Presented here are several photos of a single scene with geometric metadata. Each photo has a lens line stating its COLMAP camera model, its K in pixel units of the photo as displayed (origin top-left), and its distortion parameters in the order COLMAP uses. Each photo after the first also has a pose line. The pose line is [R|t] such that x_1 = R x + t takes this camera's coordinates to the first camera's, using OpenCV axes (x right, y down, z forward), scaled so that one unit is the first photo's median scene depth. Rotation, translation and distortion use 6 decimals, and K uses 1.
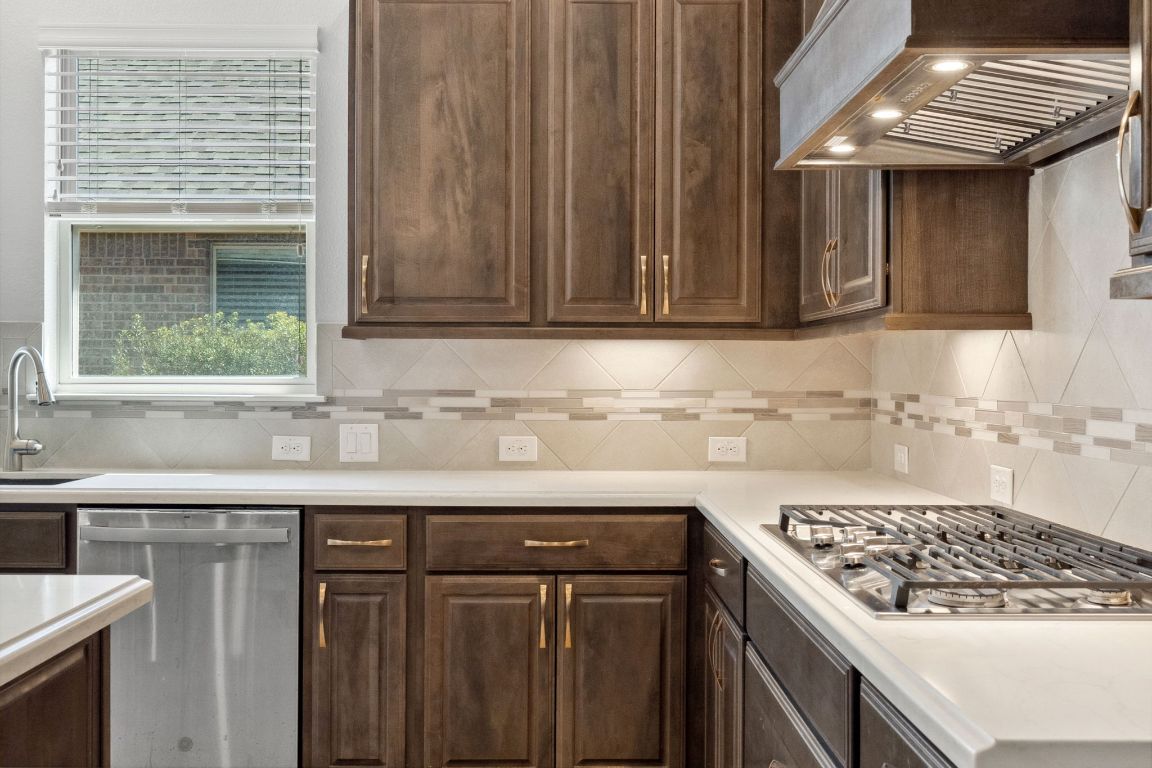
lens RADIAL K [[1170.3, 0, 578.2], [0, 1170.3, 380.0], [0, 0, 1]] dist [-0.006619, 0.000000]
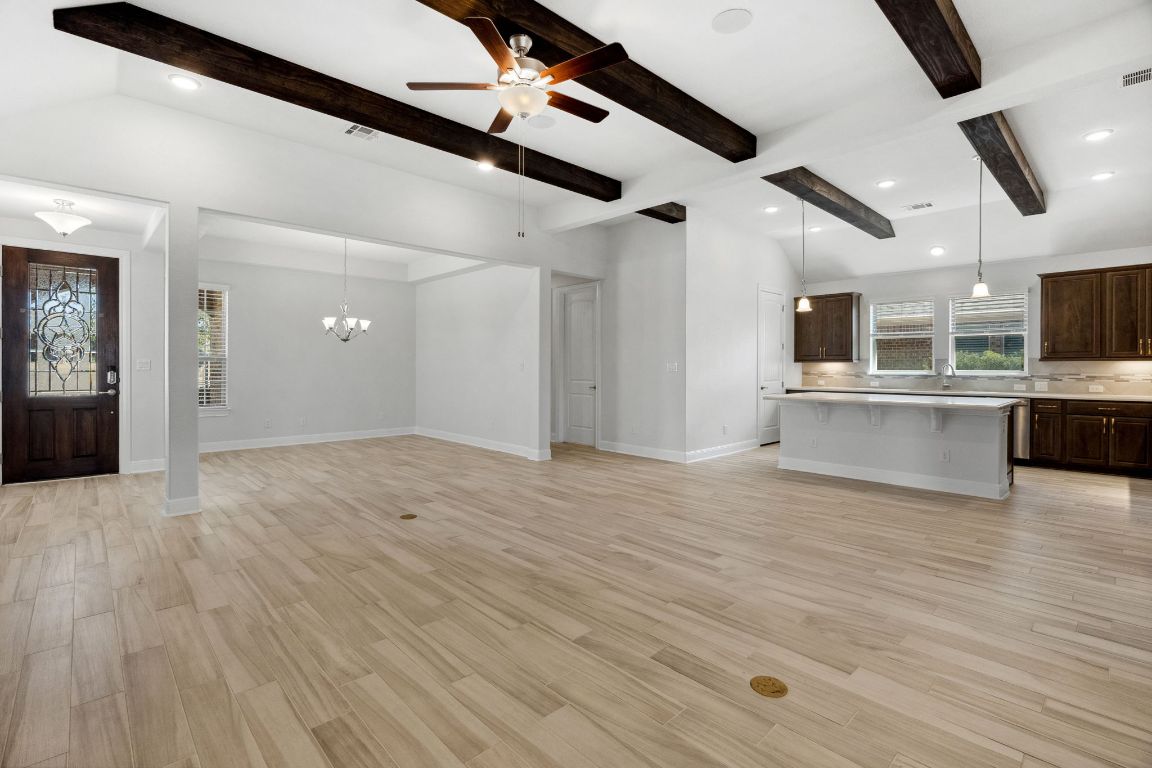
lens RADIAL K [[527.9, 0, 566.8], [0, 527.9, 369.5], [0, 0, 1]] dist [-0.010529, 0.003820]
pose [[0.671485, -0.001495, -0.741017, 0.065078], [-0.004301, 0.999973, -0.005915, 0.013016], [0.741006, 0.007159, 0.671460, -1.617277]]
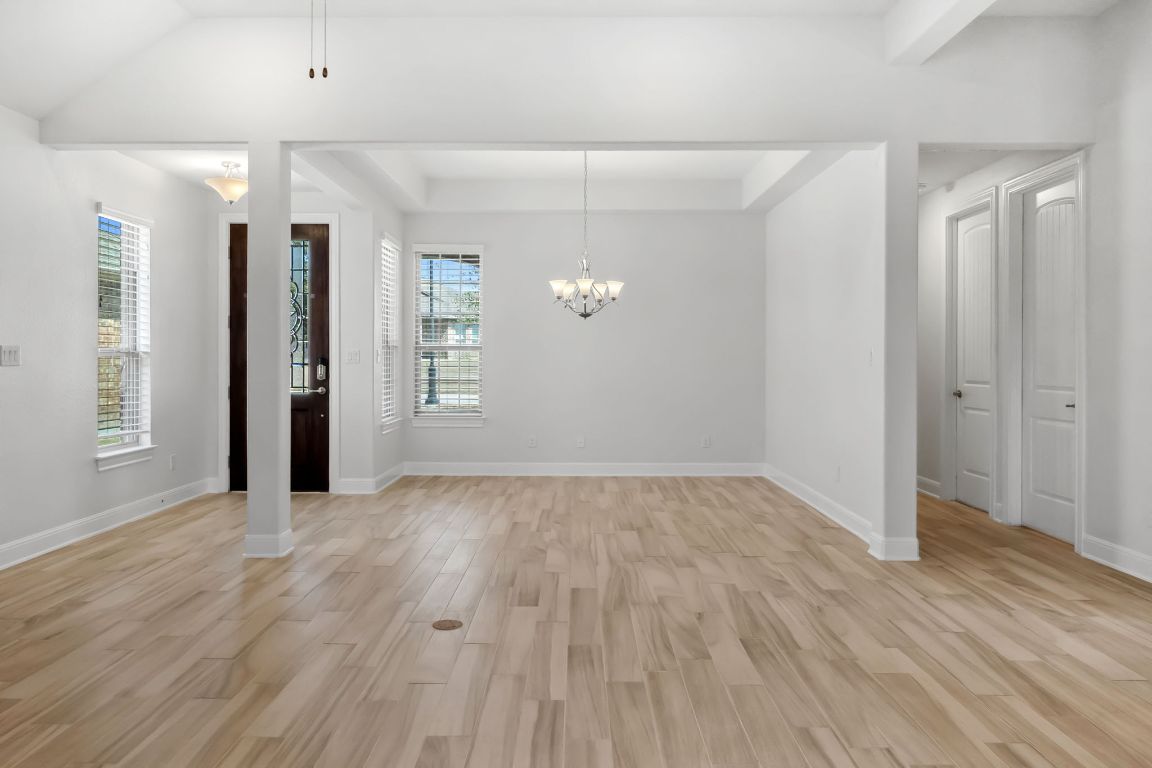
lens RADIAL K [[844.4, 0, 565.9], [0, 844.4, 354.3], [0, 0, 1]] dist [-0.000412, -0.009885]
pose [[-0.027973, -0.010828, -0.999550, 0.008933], [-0.007573, 0.999915, -0.010620, 0.007099], [0.999580, 0.007273, -0.028052, -0.856076]]
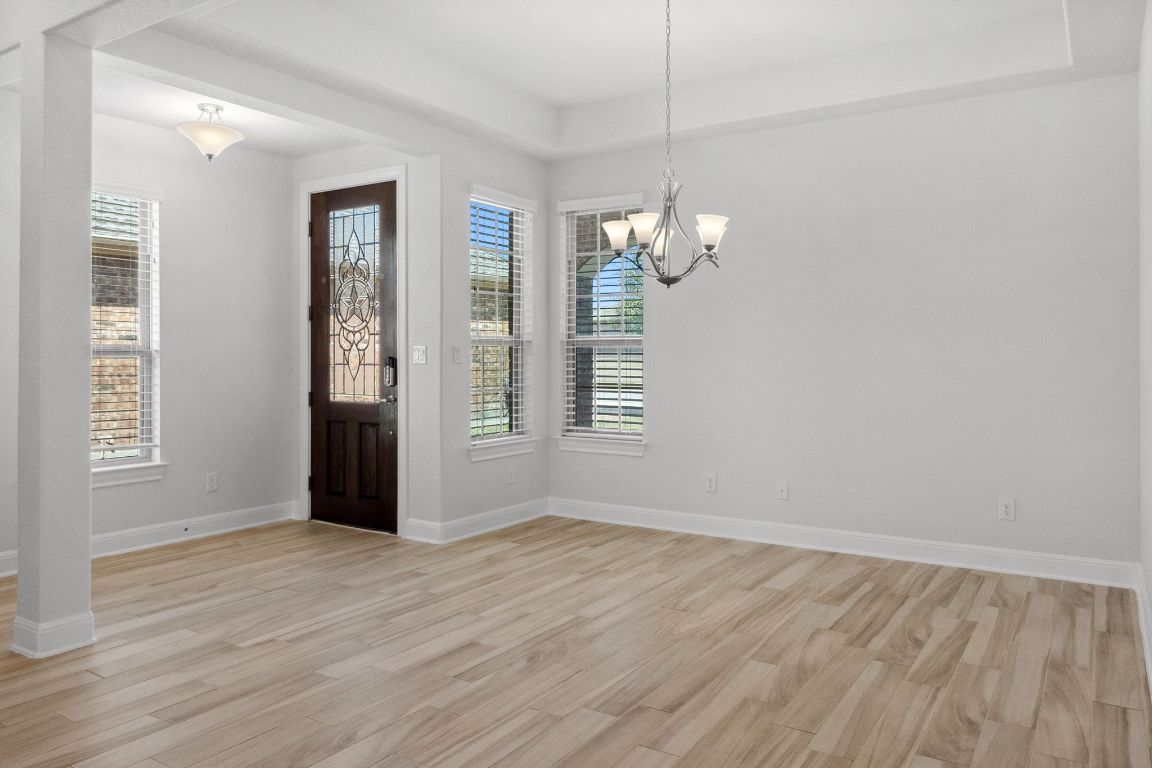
lens RADIAL K [[817.8, 0, 567.0], [0, 817.8, 348.1], [0, 0, 1]] dist [-0.009455, -0.002512]
pose [[-0.560618, -0.014135, -0.827954, -1.048916], [-0.007771, 0.999900, -0.011809, -0.003337], [0.828038, -0.000187, -0.560672, -0.343797]]
